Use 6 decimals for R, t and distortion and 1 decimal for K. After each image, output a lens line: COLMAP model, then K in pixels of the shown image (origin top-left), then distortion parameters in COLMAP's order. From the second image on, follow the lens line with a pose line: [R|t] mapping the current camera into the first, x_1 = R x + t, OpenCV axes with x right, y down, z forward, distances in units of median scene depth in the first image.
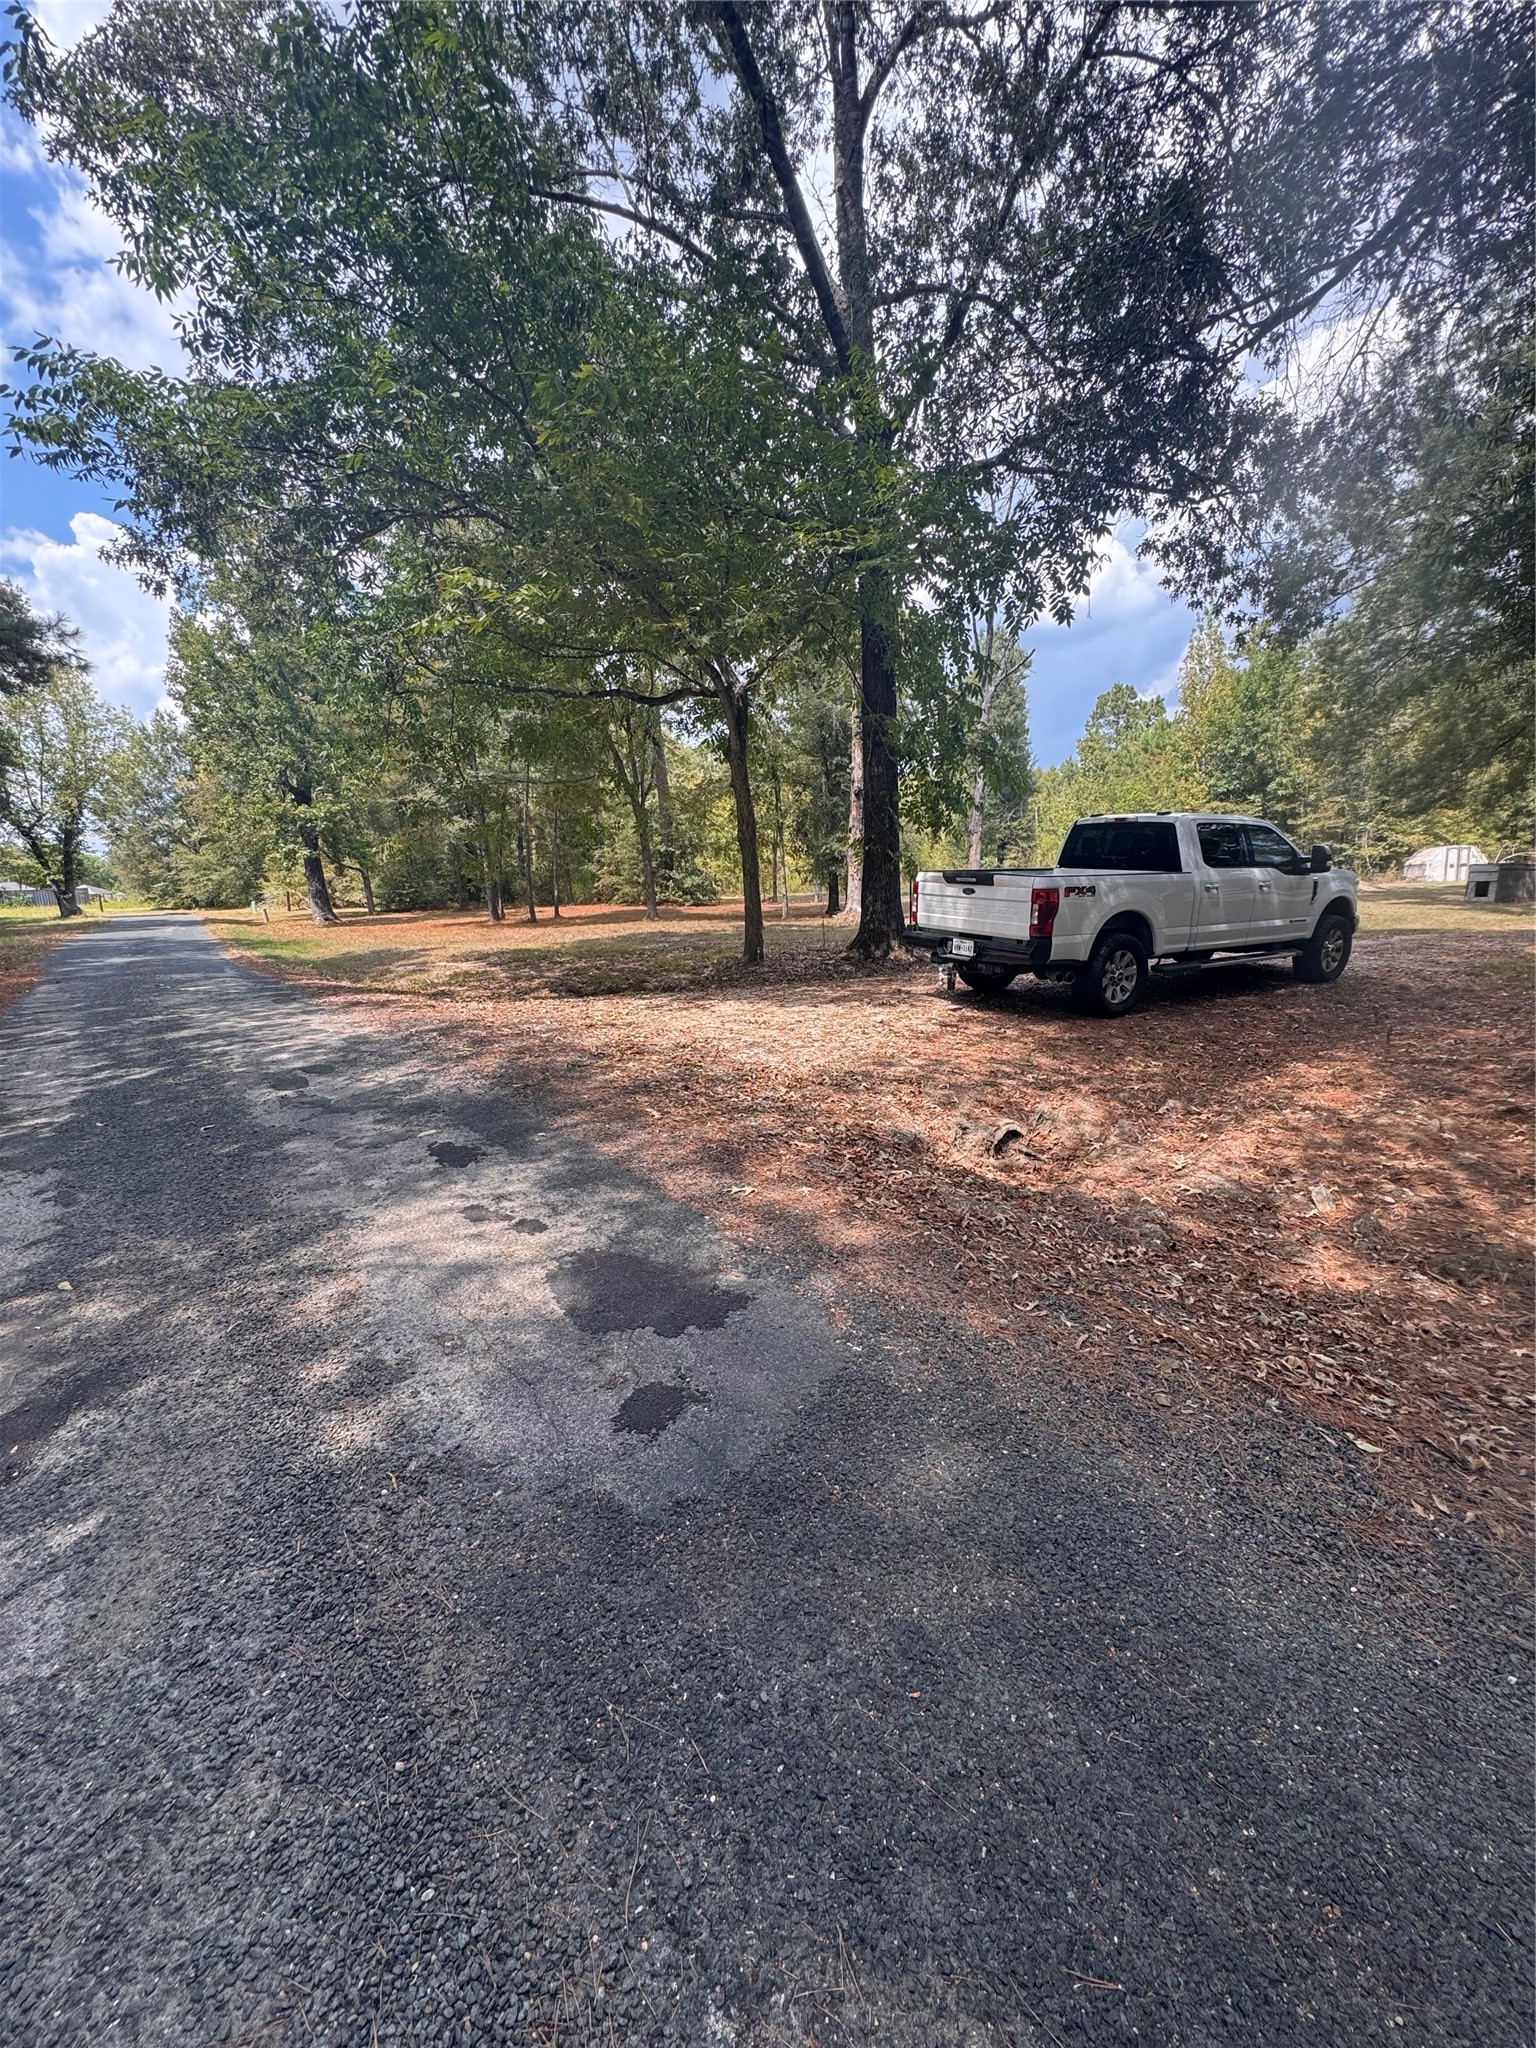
lens RADIAL K [[814.6, 0, 768.3], [0, 814.6, 1021.0], [0, 0, 1]] dist [-0.003440, 0.000454]
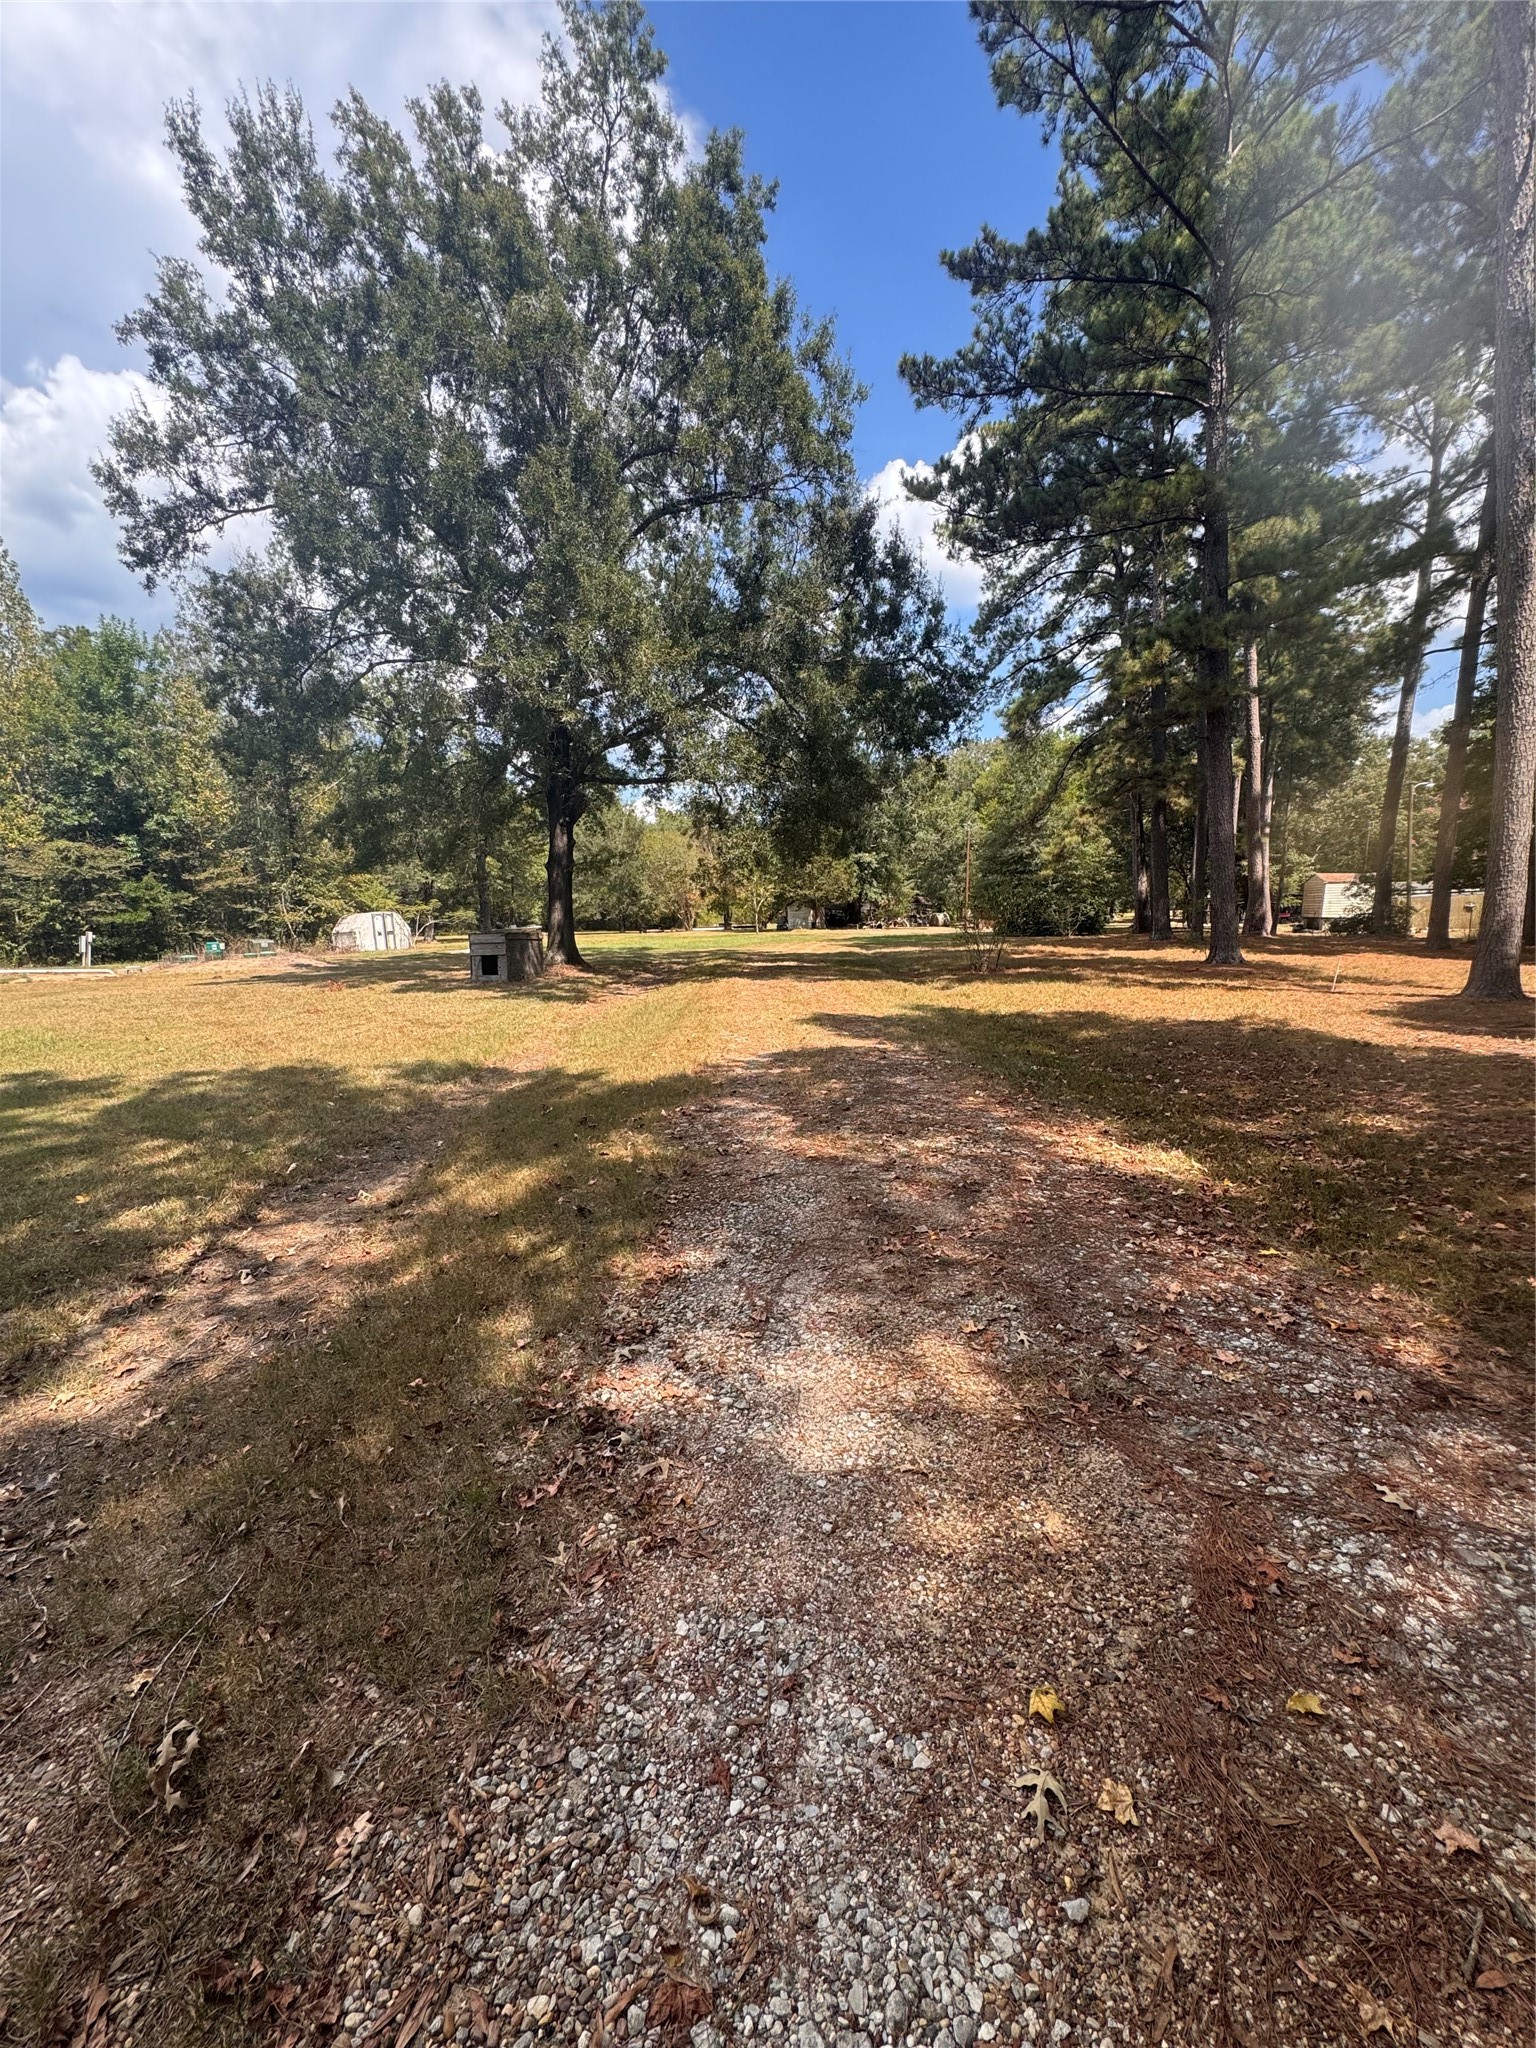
lens RADIAL K [[814.6, 0, 768.3], [0, 814.6, 1021.0], [0, 0, 1]] dist [-0.003440, 0.000454]
pose [[0.361363, -0.105979, 0.926383, 0.243980], [0.179236, 0.982886, 0.042527, -0.094482], [-0.915036, 0.150674, 0.374174, 0.469402]]
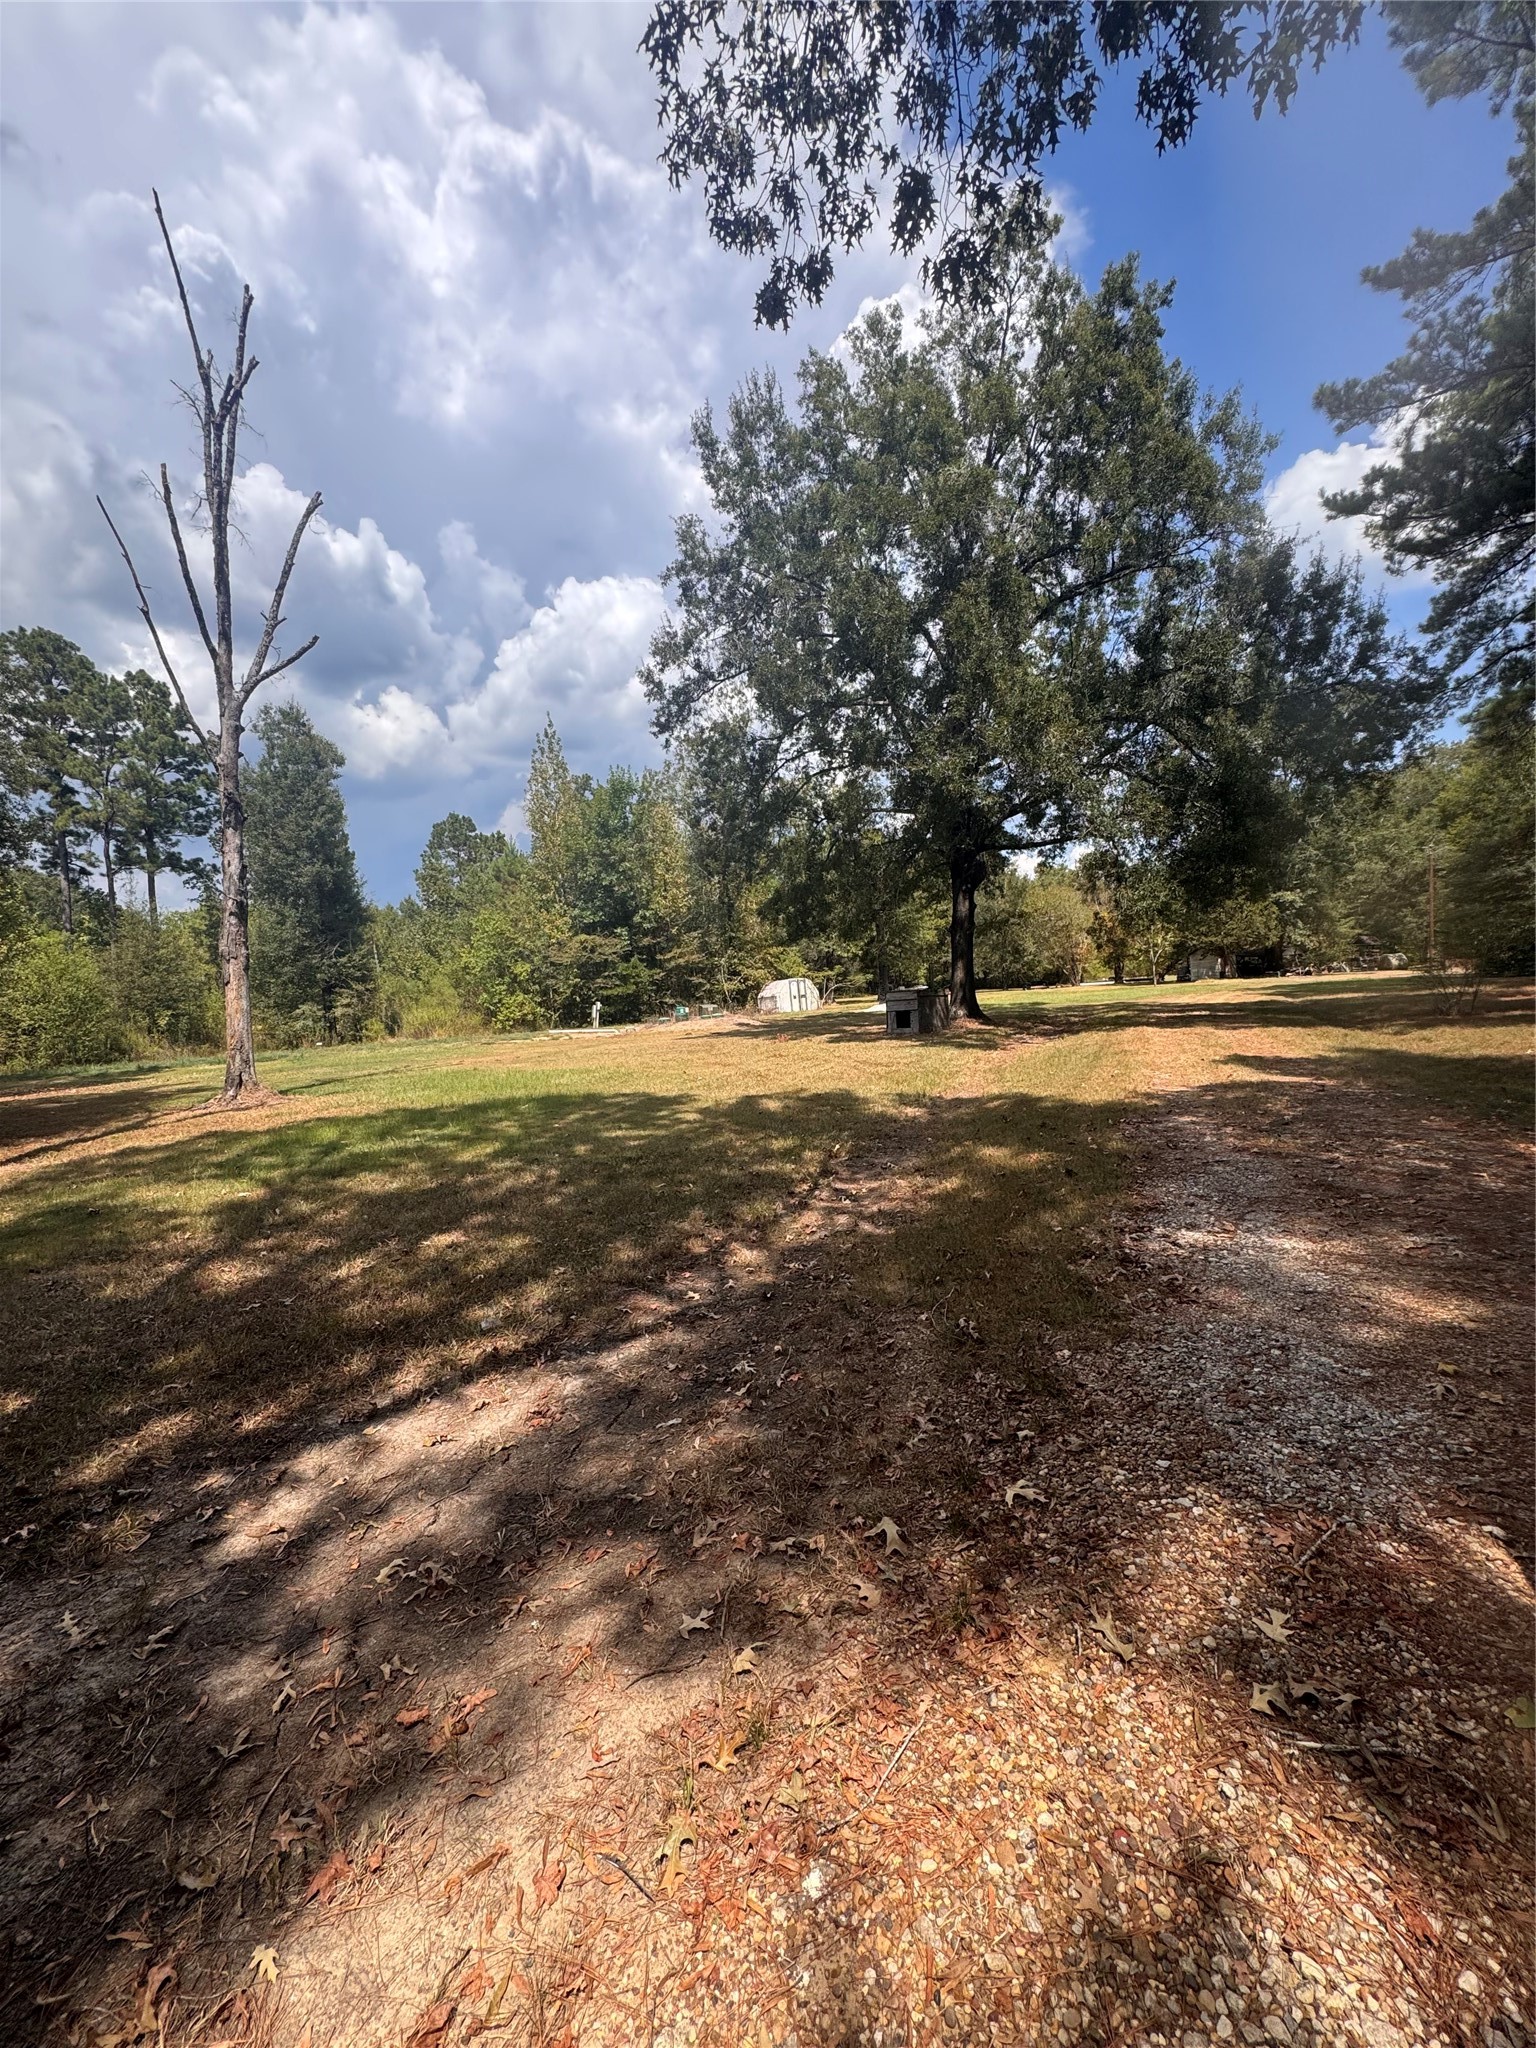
lens RADIAL K [[814.6, 0, 768.3], [0, 814.6, 1021.0], [0, 0, 1]] dist [-0.003440, 0.000454]
pose [[0.730608, -0.047909, 0.681115, 0.165119], [0.166225, 0.980004, -0.109371, -0.087476], [-0.662255, 0.193126, 0.723962, 0.453732]]
